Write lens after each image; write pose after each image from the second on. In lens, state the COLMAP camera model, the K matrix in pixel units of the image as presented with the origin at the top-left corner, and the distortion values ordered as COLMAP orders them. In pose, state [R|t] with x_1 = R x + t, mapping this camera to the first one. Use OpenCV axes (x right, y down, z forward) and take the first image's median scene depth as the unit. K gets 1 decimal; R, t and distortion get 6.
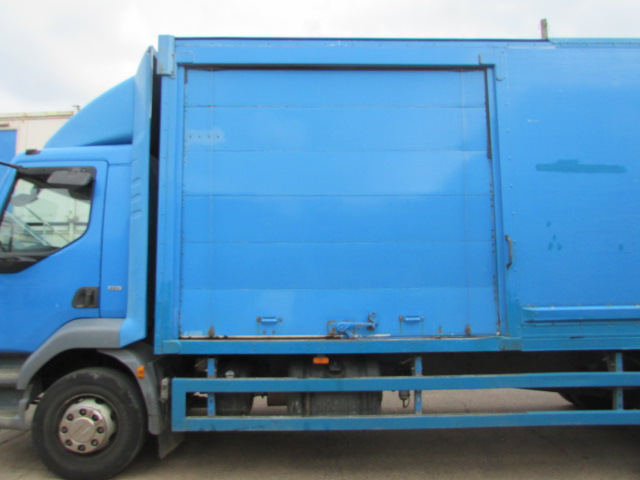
lens RADIAL K [[448.8, 0, 320.5], [0, 448.8, 239.0], [0, 0, 1]] dist [-0.000731, 0.002488]
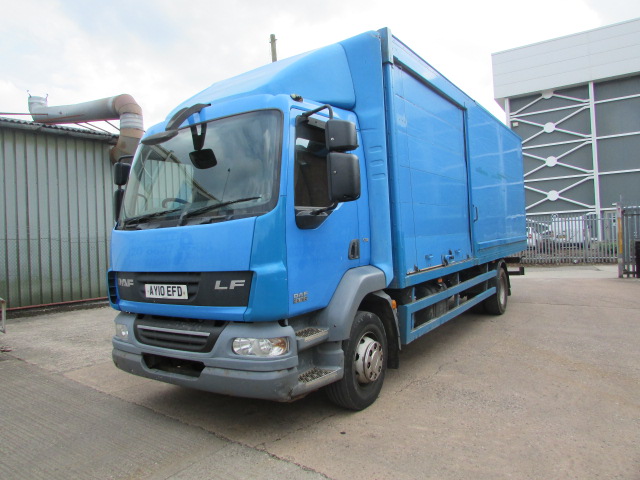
lens RADIAL K [[448.8, 0, 320.6], [0, 448.8, 239.5], [0, 0, 1]] dist [-0.000731, 0.002488]
pose [[0.556801, -0.030108, 0.830100, -1.524401], [-0.024311, 0.998324, 0.052517, 0.053094], [-0.830290, -0.049422, 0.555136, 0.475917]]
